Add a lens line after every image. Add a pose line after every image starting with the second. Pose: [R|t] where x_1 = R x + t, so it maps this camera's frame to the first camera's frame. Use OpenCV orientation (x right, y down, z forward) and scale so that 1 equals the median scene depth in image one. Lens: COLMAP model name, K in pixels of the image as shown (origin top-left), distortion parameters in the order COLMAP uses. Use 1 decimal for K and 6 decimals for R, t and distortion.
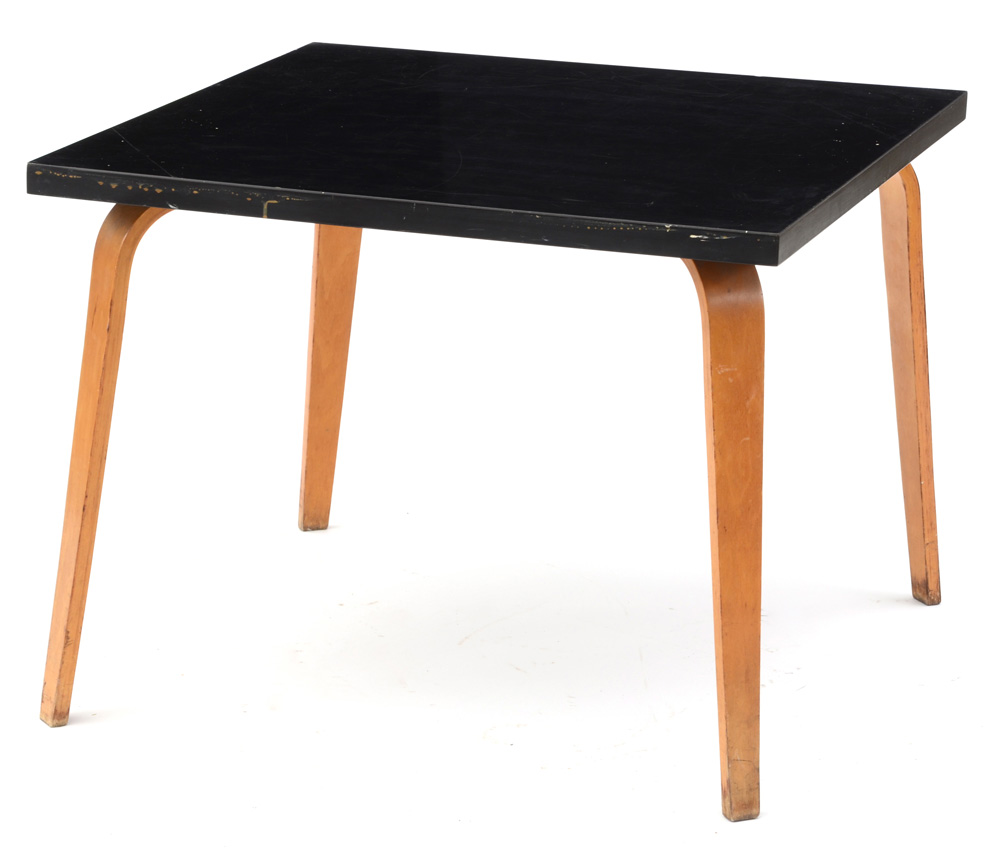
lens RADIAL K [[3956.4, 0, 493.6], [0, 3956.4, 427.3], [0, 0, 1]] dist [0.722548, 0.000000]
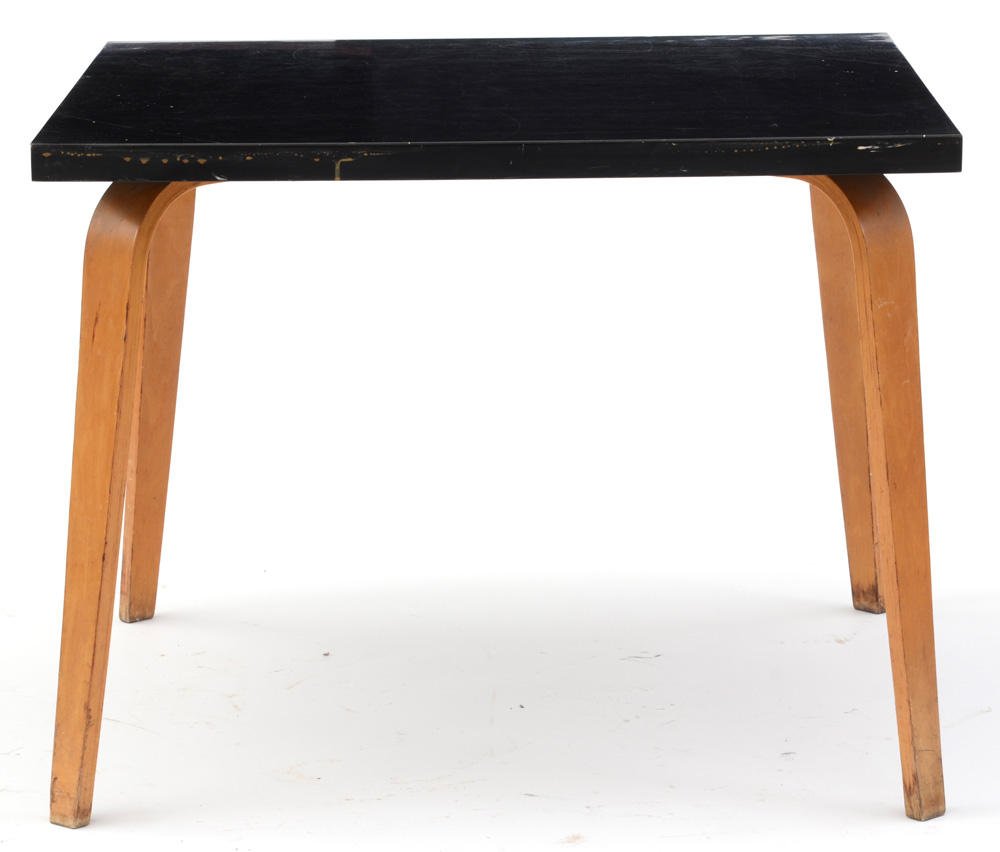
lens RADIAL K [[4430.9, 0, 504.0], [0, 4430.9, 435.5], [0, 0, 1]] dist [0.692126, 0.000000]
pose [[0.946146, -0.092406, 0.310272, -0.324540], [0.113641, 0.992210, -0.051036, 0.054422], [-0.303139, 0.083547, 0.949277, 0.087944]]
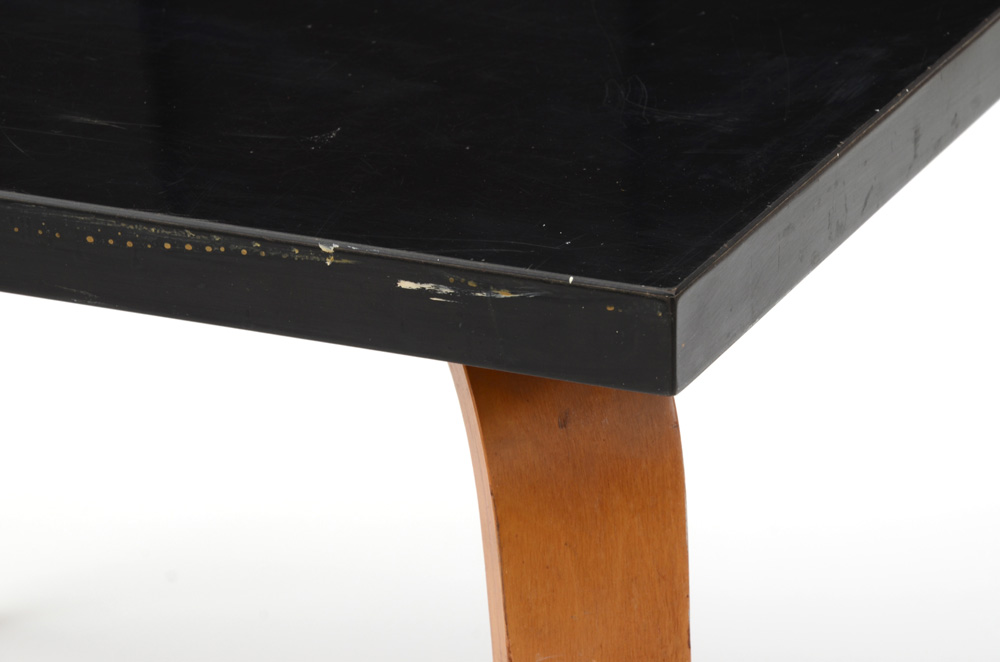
lens RADIAL K [[3977.2, 0, 497.4], [0, 3977.2, 332.6], [0, 0, 1]] dist [1.166105, 0.000000]
pose [[0.993483, -0.001439, -0.113974, 0.088326], [0.014745, 0.993141, 0.115992, -0.076622], [0.113025, -0.116916, 0.986689, 0.674783]]
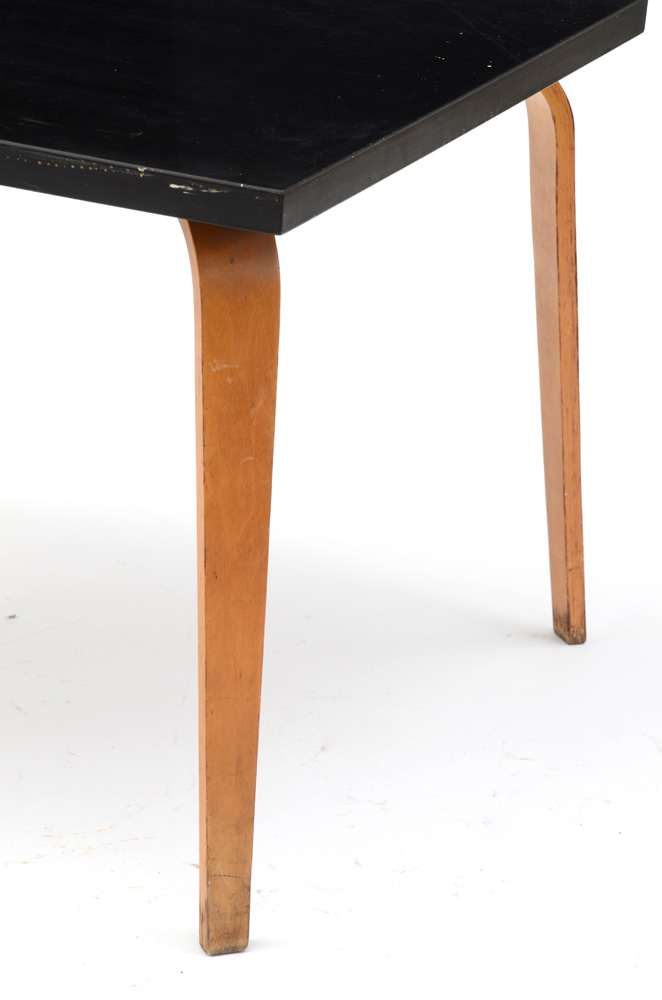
lens RADIAL K [[3802.2, 0, 337.6], [0, 3802.2, 514.2], [0, 0, 1]] dist [1.202523, 0.000000]
pose [[0.997064, 0.060829, -0.046506, 0.113311], [-0.057654, 0.996099, 0.066805, -0.035437], [0.050388, -0.063927, 0.996682, 0.274047]]
